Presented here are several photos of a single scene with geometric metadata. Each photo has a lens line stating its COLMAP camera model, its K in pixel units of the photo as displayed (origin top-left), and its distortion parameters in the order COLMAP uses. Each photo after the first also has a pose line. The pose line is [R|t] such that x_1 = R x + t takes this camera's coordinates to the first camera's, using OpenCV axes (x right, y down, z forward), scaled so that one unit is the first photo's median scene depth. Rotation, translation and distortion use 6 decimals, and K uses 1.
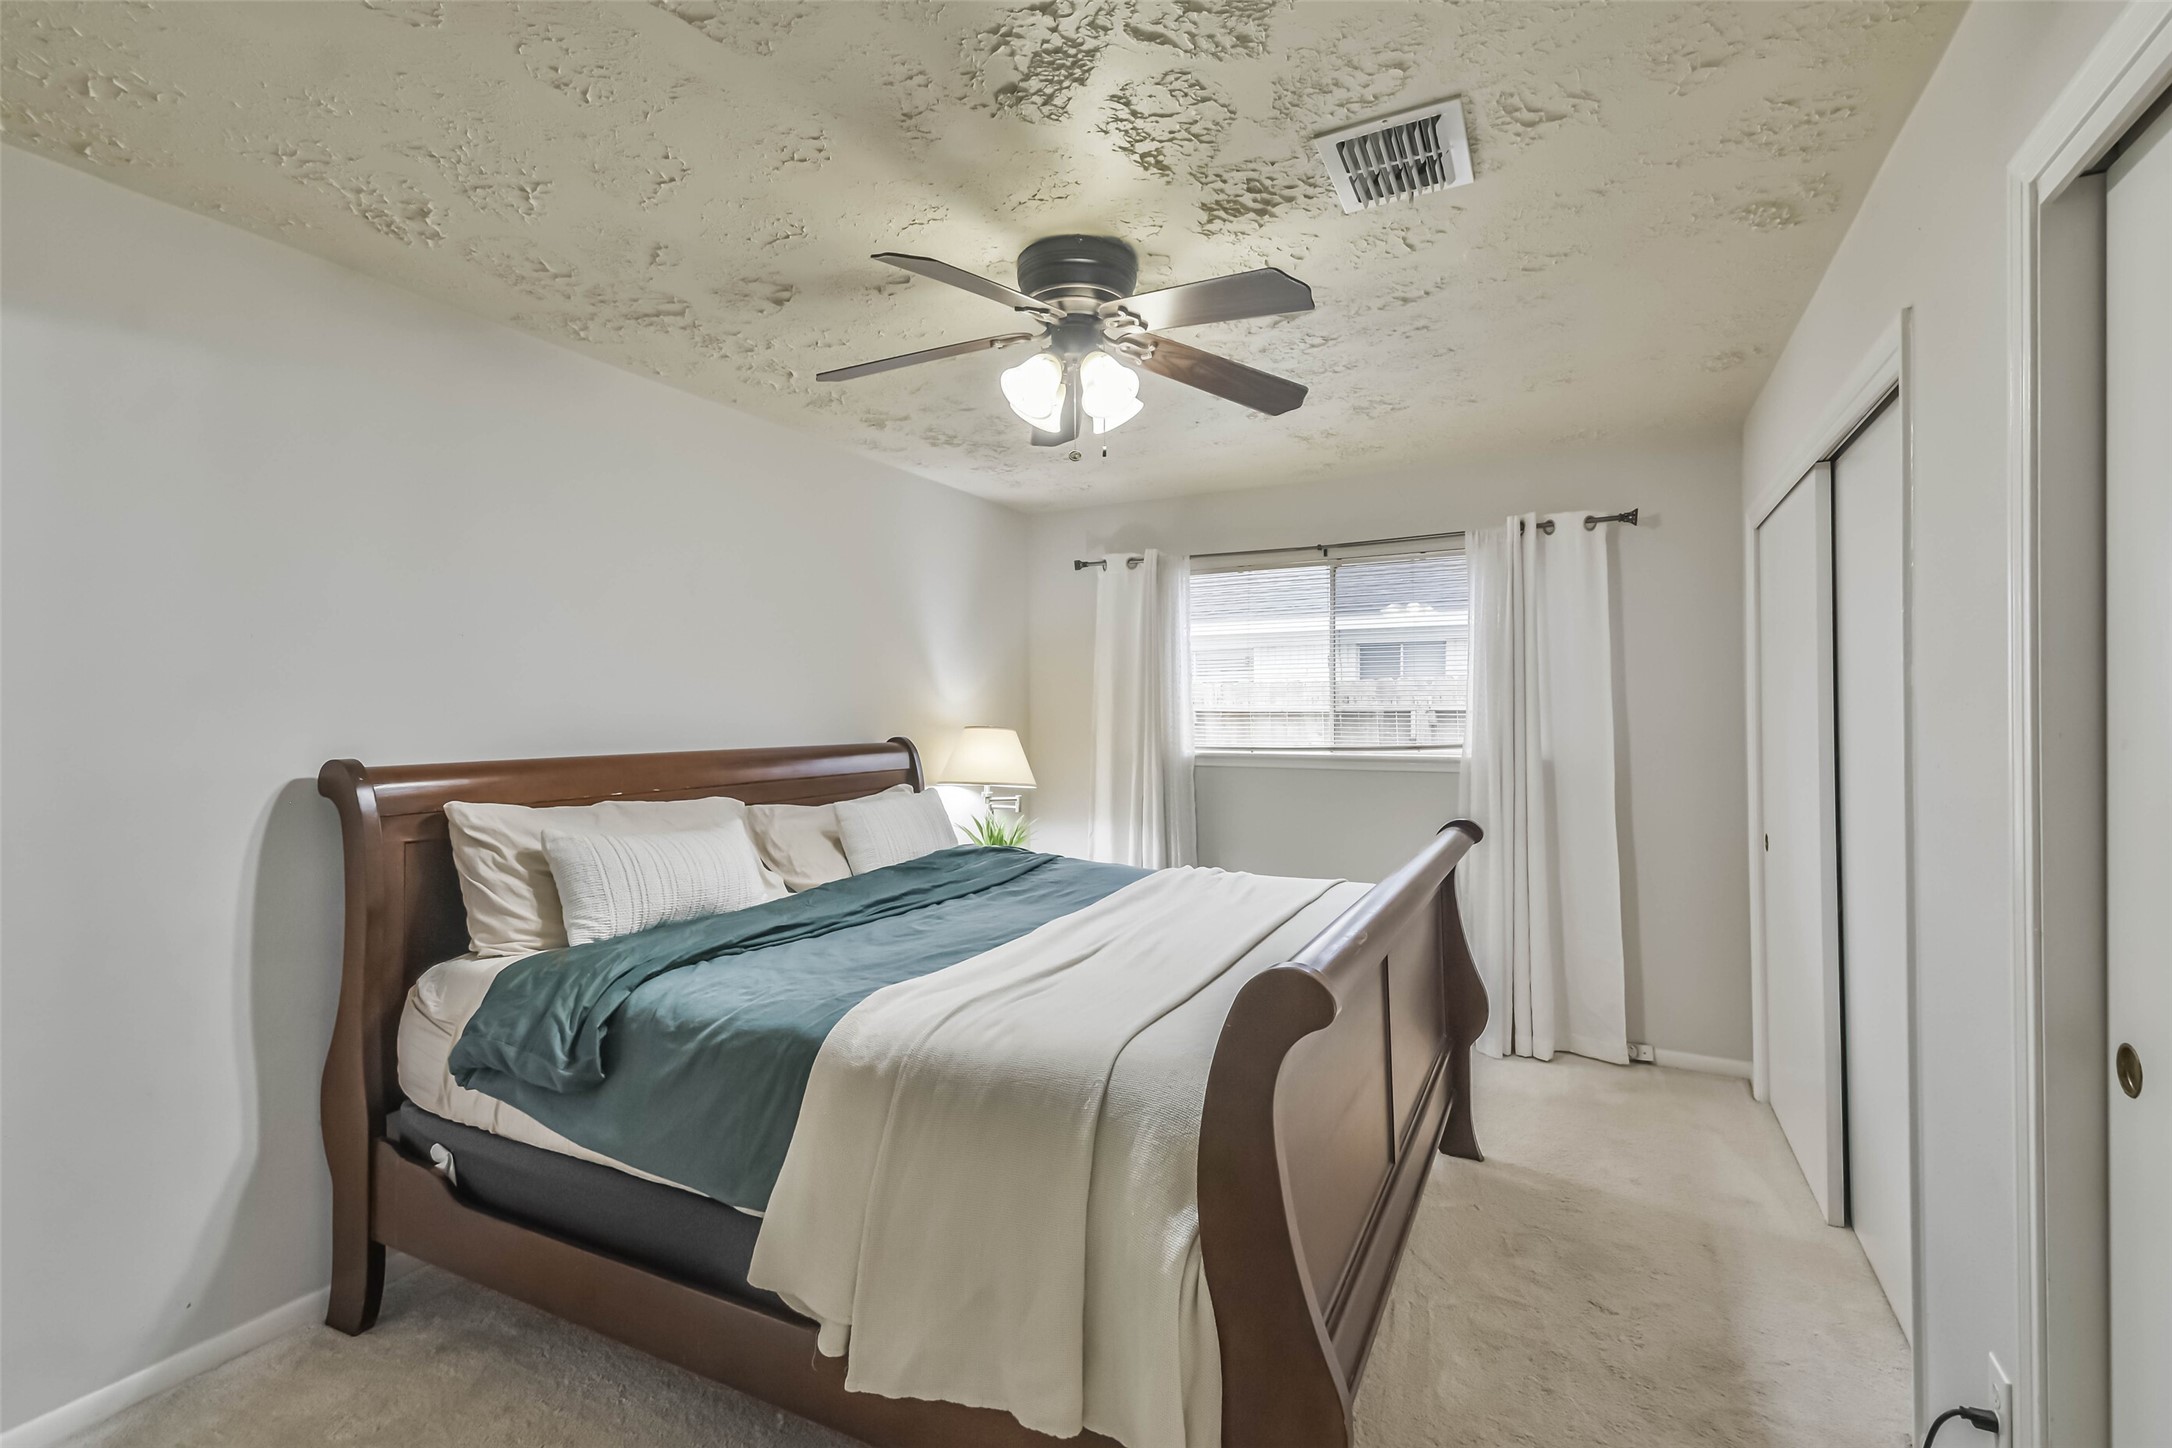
lens RADIAL K [[953.9, 0, 1102.6], [0, 953.9, 725.1], [0, 0, 1]] dist [0.045569, -0.021414]
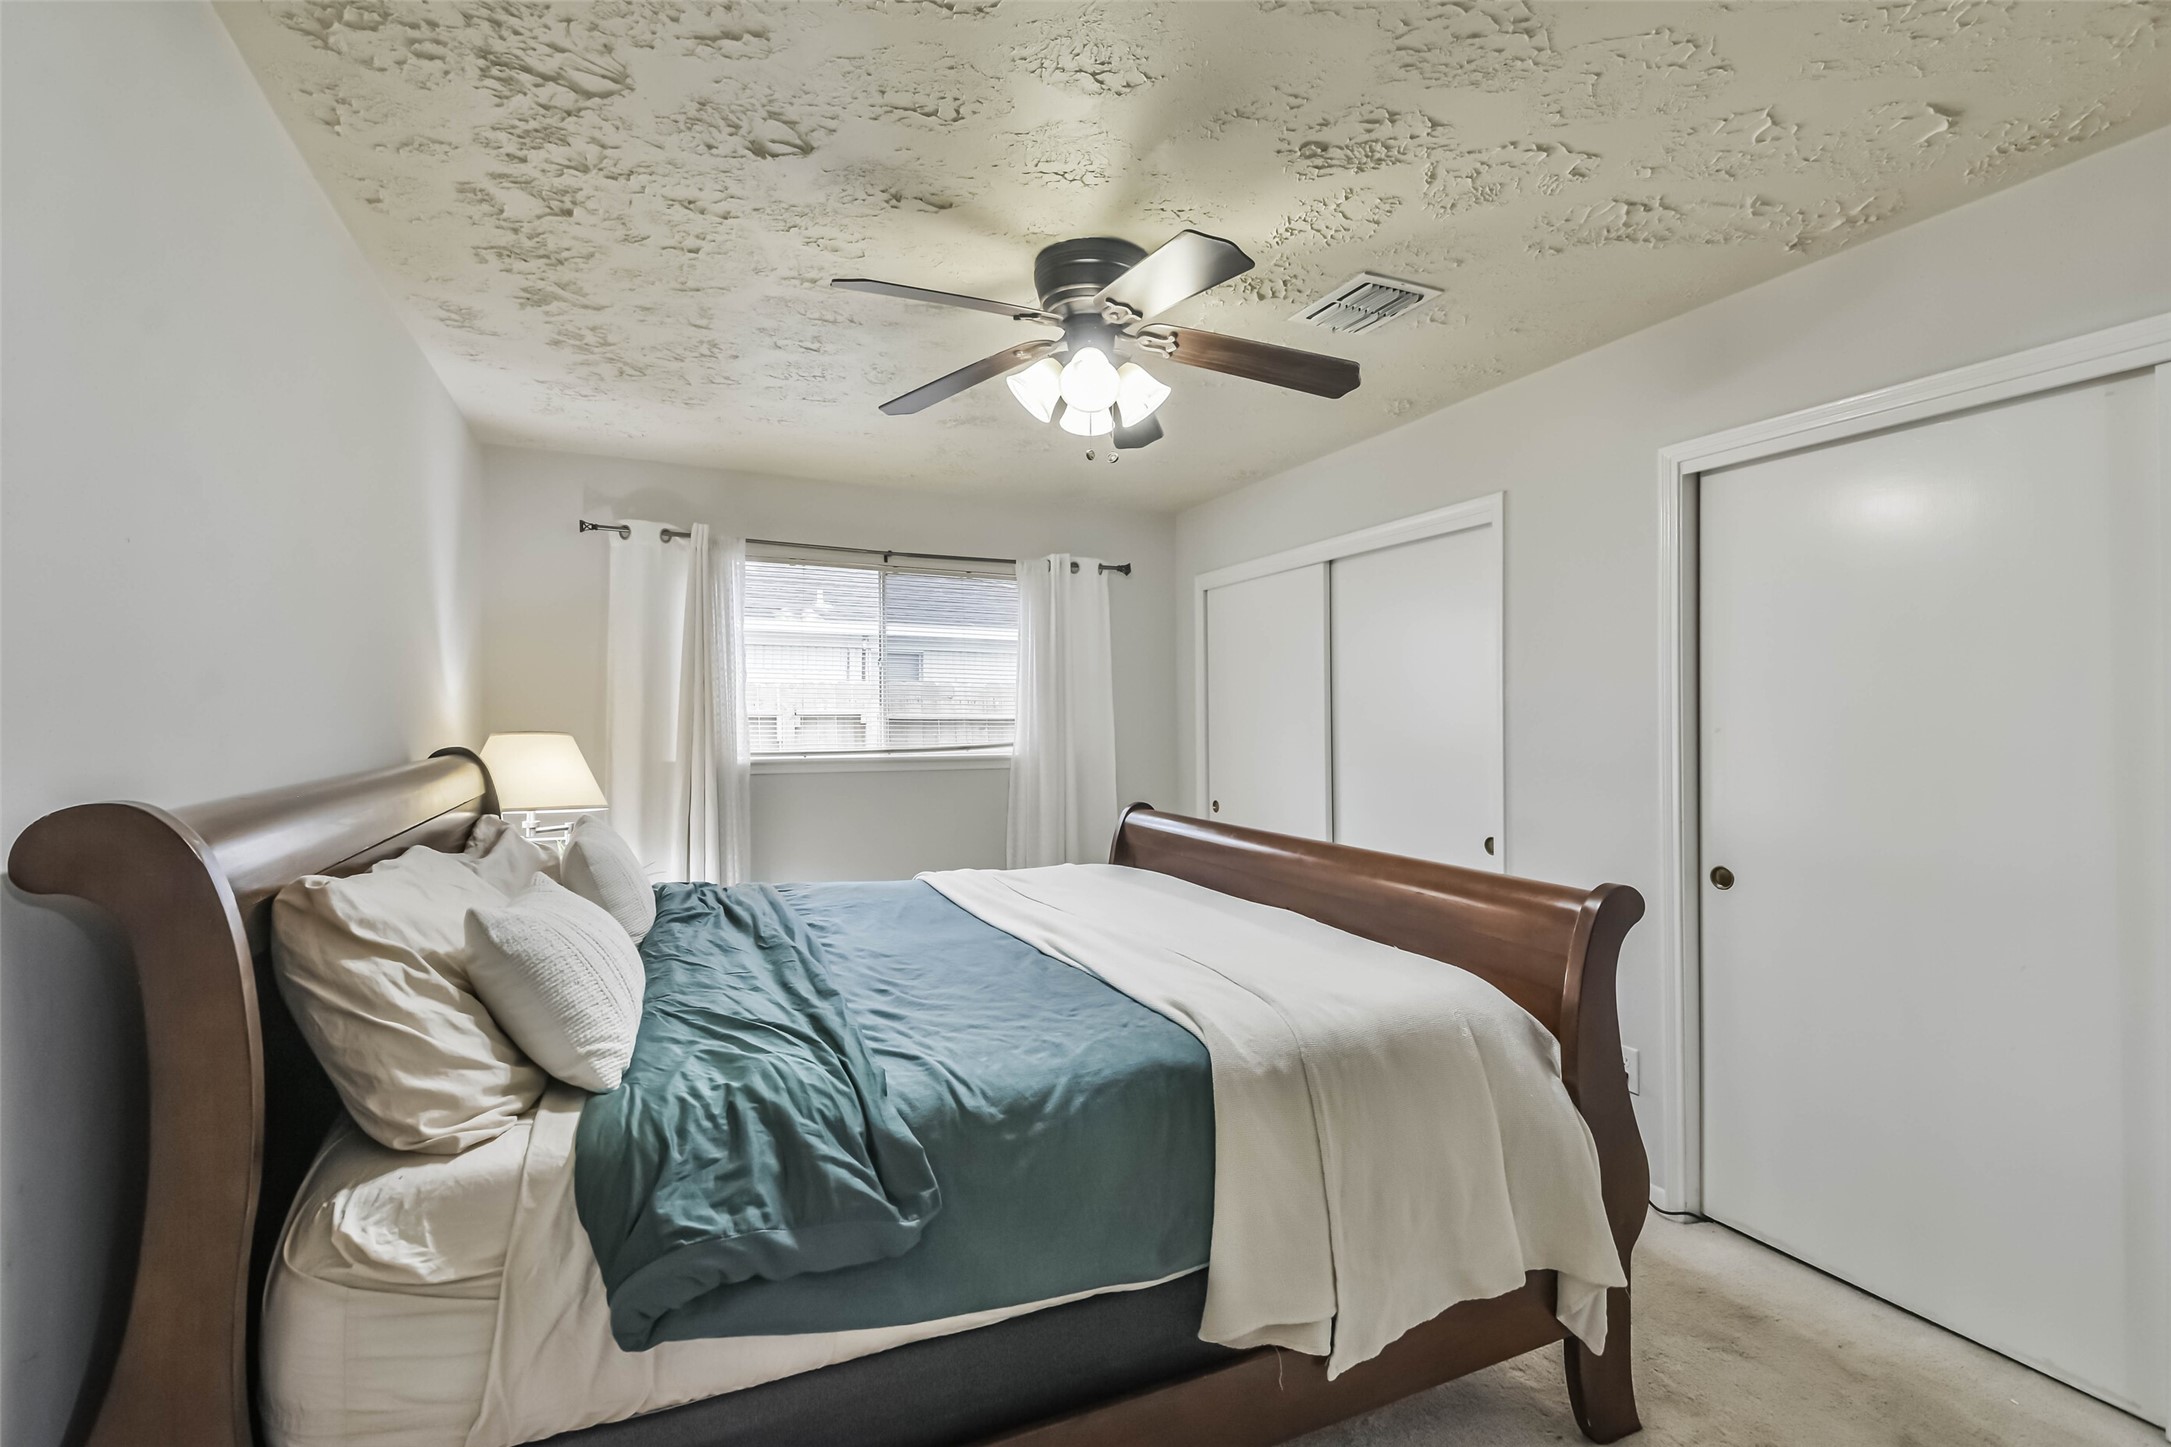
lens RADIAL K [[953.5, 0, 1093.1], [0, 953.5, 726.7], [0, 0, 1]] dist [0.045569, -0.021414]
pose [[0.638221, 0.000884, 0.769853, -0.444994], [0.001868, 0.999995, -0.002697, 0.001317], [-0.769851, 0.003160, 0.638216, 0.200023]]
